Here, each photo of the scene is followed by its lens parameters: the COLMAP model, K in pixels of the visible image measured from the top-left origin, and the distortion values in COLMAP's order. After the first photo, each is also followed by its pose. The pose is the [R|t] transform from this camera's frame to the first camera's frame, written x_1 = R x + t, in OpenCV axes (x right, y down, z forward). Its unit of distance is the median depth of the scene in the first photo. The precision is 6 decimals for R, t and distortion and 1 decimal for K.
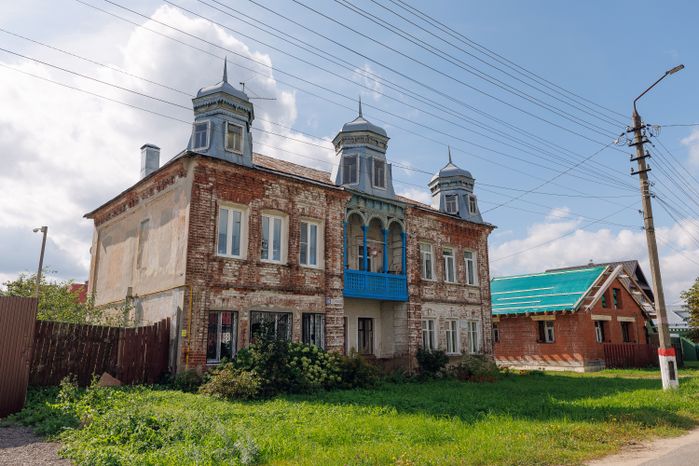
lens RADIAL K [[503.7, 0, 350.1], [0, 503.7, 231.5], [0, 0, 1]] dist [-0.015131, 0.000226]
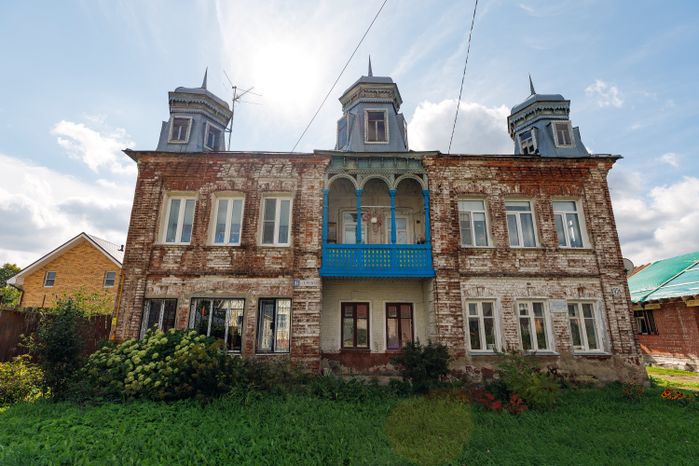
lens RADIAL K [[345.1, 0, 349.0], [0, 345.1, 234.9], [0, 0, 1]] dist [-0.011549, -0.000561]
pose [[0.765694, -0.157757, -0.623559, 0.347879], [0.129273, 0.987418, -0.091072, 0.106842], [0.630080, -0.010876, 0.776454, 0.529223]]
